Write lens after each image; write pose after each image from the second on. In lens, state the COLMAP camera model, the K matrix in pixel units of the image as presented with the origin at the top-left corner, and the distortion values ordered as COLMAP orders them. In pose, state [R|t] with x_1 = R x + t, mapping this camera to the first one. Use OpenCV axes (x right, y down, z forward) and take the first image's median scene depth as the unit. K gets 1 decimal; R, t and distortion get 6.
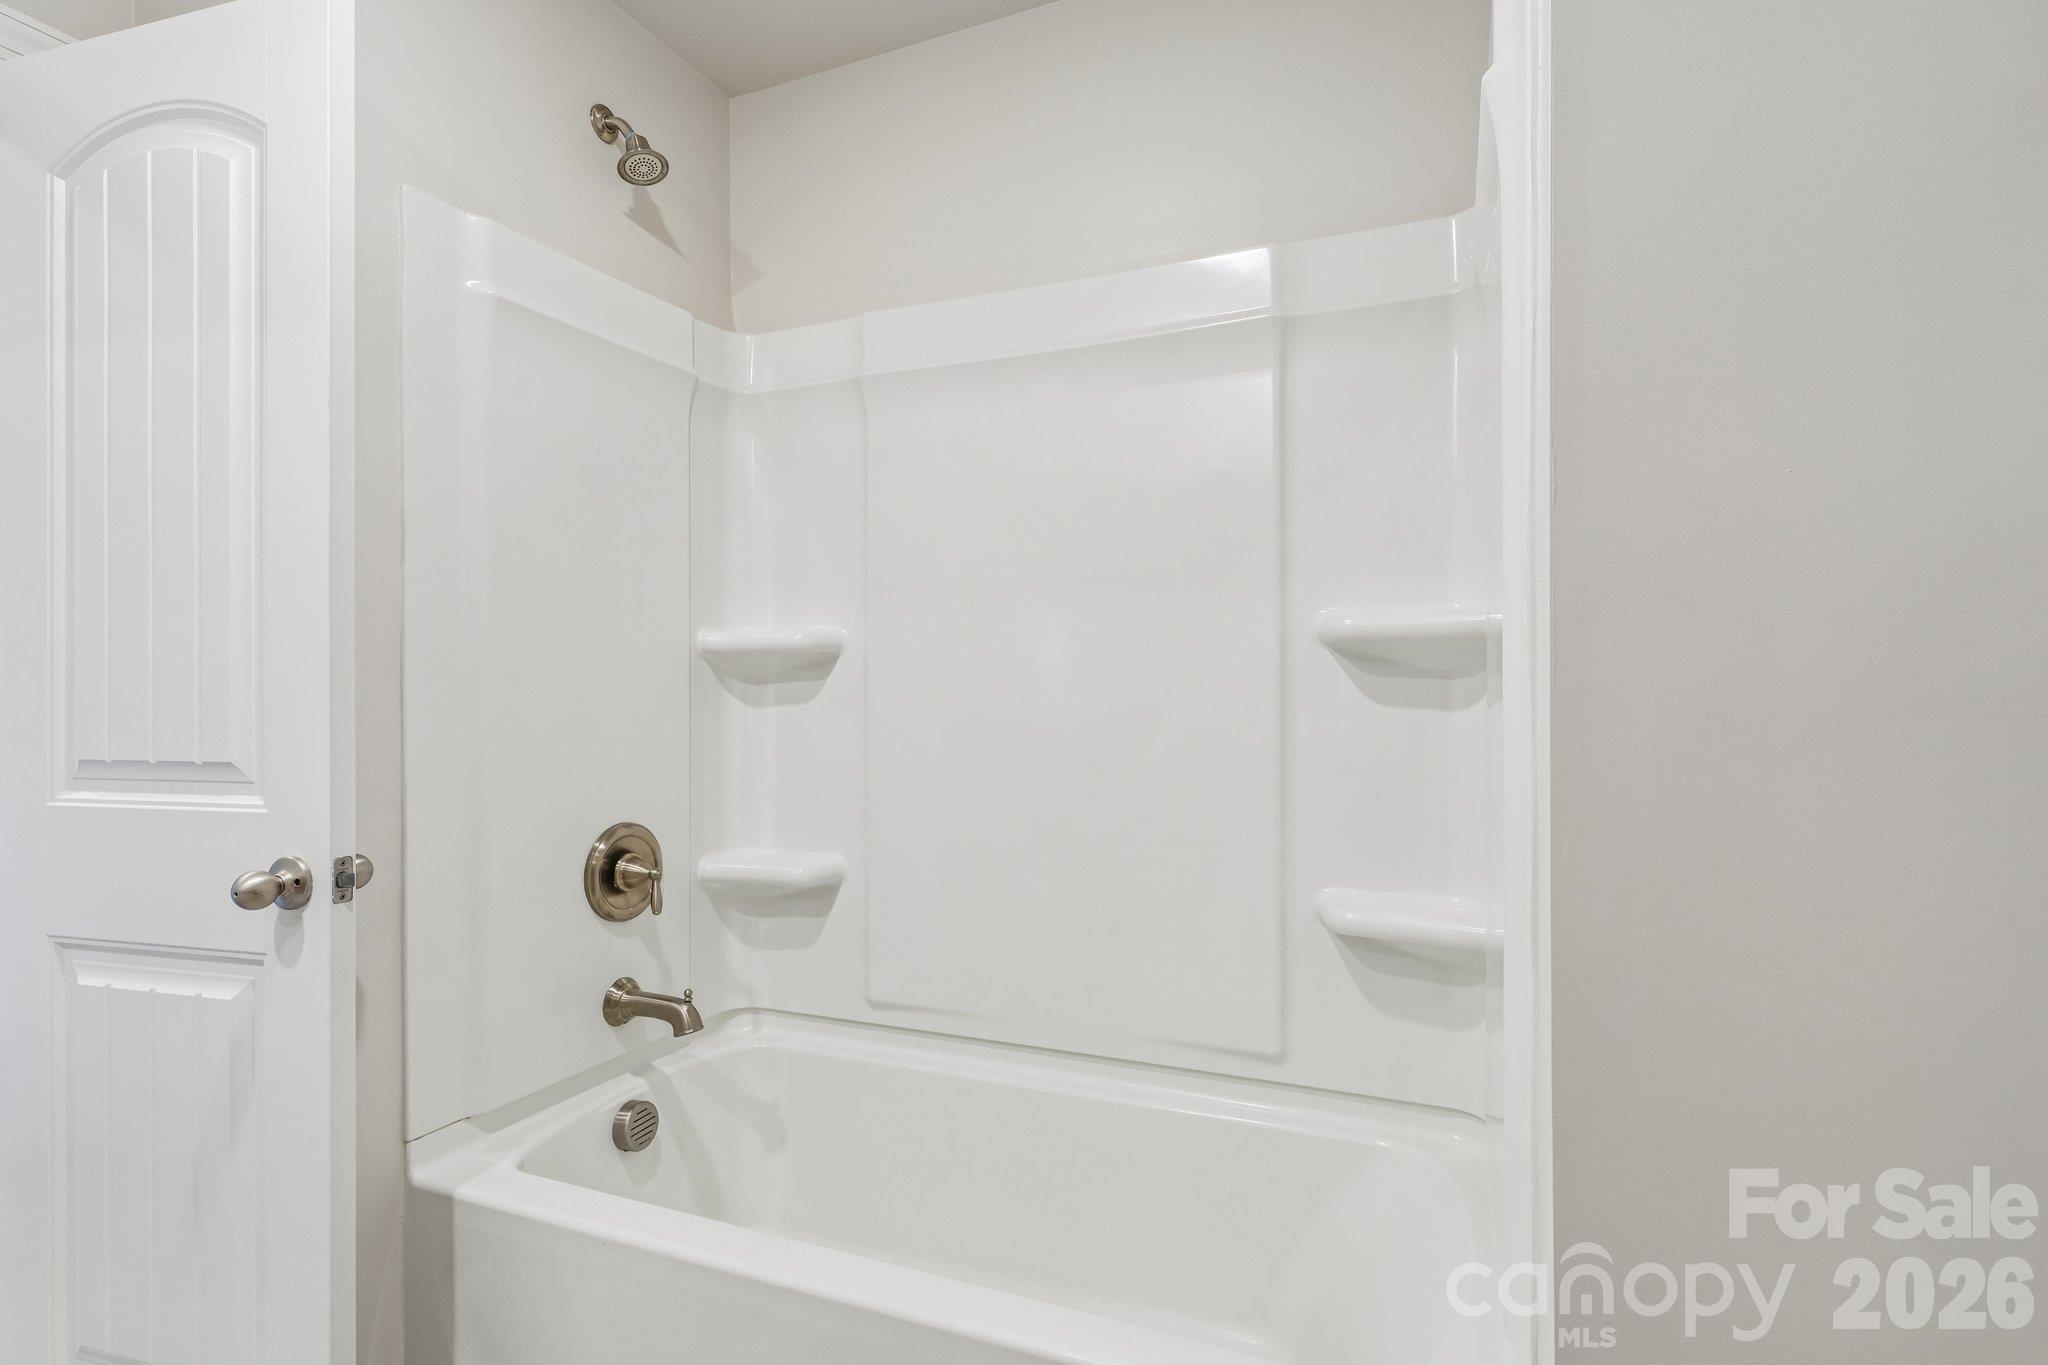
lens RADIAL K [[1003.1, 0, 1029.1], [0, 1003.1, 685.7], [0, 0, 1]] dist [-0.002151, -0.000406]
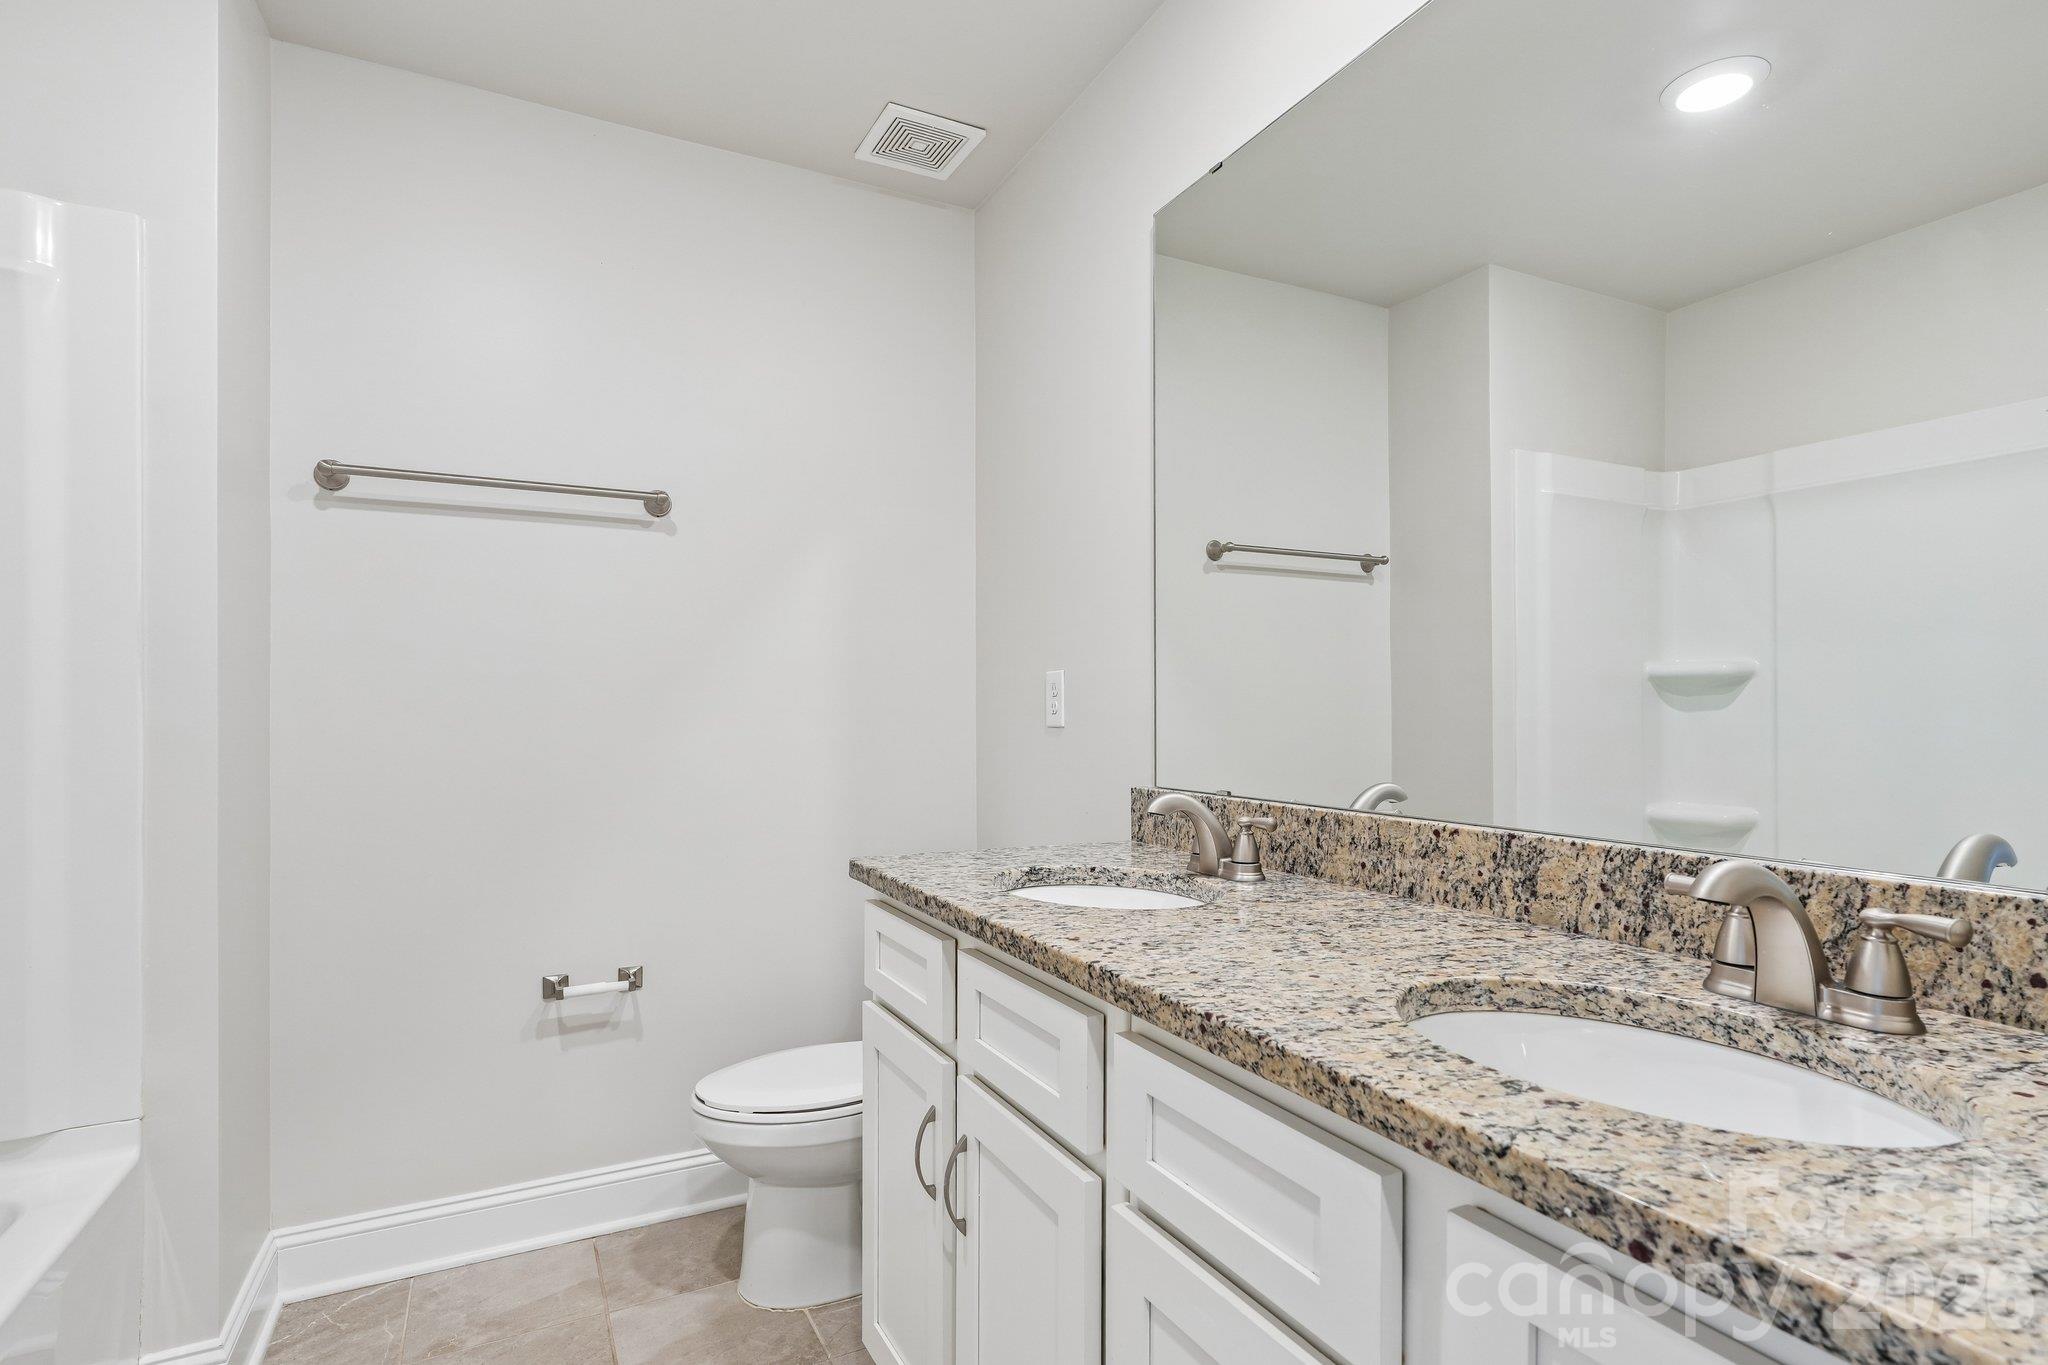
lens RADIAL K [[1003.1, 0, 1021.8], [0, 1003.1, 695.4], [0, 0, 1]] dist [-0.002151, -0.000406]
pose [[0.771489, -0.004130, -0.636230, -0.079785], [0.001018, 0.999986, -0.005256, 0.004415], [0.636242, 0.003407, 0.771482, -0.885064]]
